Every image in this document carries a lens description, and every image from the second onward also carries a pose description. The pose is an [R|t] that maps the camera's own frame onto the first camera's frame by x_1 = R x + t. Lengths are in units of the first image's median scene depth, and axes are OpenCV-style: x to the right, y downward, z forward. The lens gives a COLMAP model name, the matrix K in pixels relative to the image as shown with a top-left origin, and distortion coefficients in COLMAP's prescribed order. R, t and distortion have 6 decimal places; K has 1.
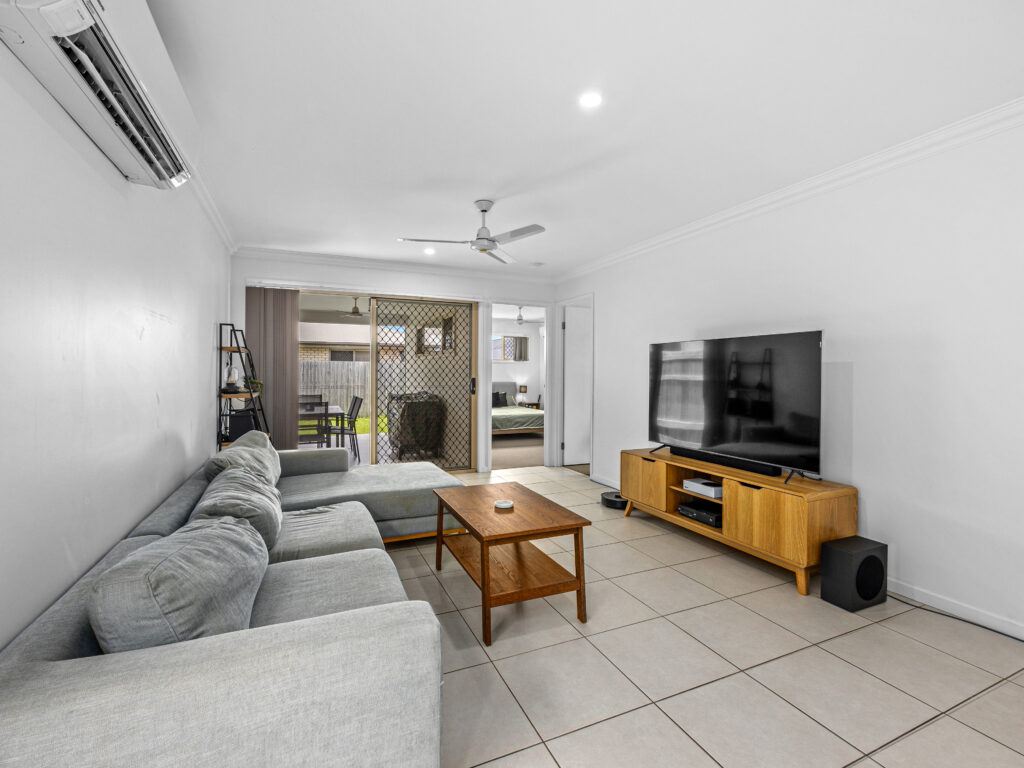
lens RADIAL K [[468.4, 0, 505.9], [0, 468.4, 383.8], [0, 0, 1]] dist [-0.003342, -0.000279]
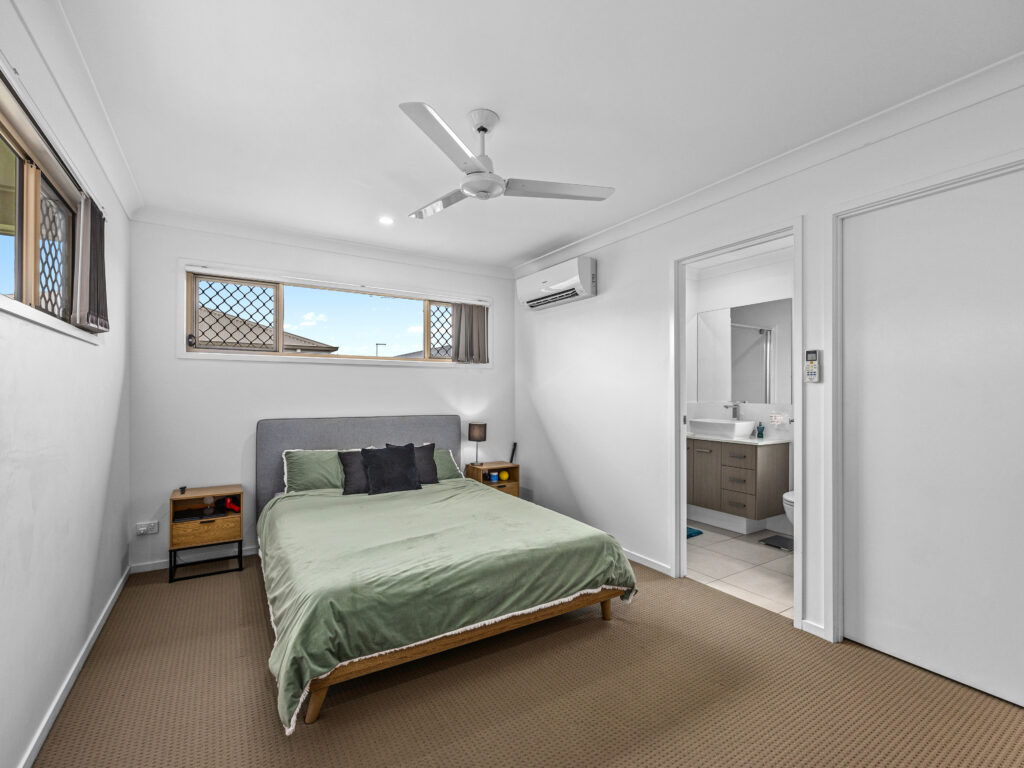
lens RADIAL K [[468.4, 0, 505.9], [0, 468.4, 383.8], [0, 0, 1]] dist [-0.003342, -0.000279]
pose [[0.990801, 0.001848, 0.135317, 0.010156], [0.003647, 0.999179, -0.040349, -0.020594], [-0.135281, 0.040471, 0.989980, 0.902490]]
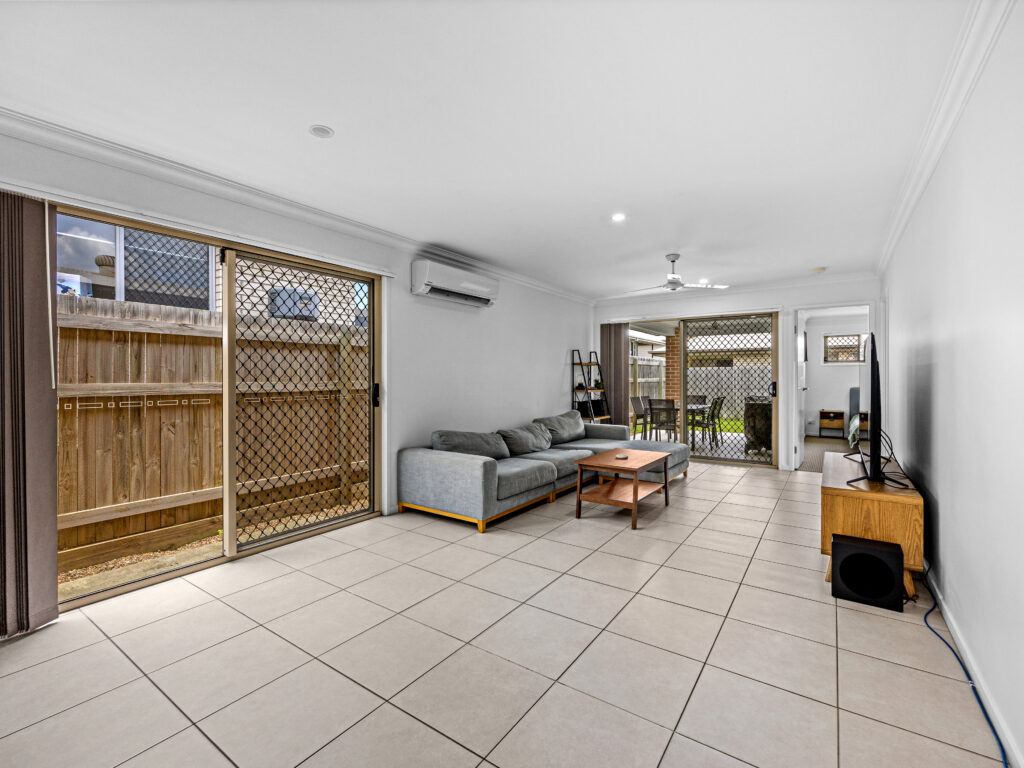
lens RADIAL K [[468.4, 0, 505.9], [0, 468.4, 383.8], [0, 0, 1]] dist [-0.003342, -0.000279]
pose [[0.511338, 0.004880, -0.859366, 0.448322], [-0.016028, 0.999864, -0.003859, 0.005982], [0.859230, 0.015747, 0.511347, -0.070691]]
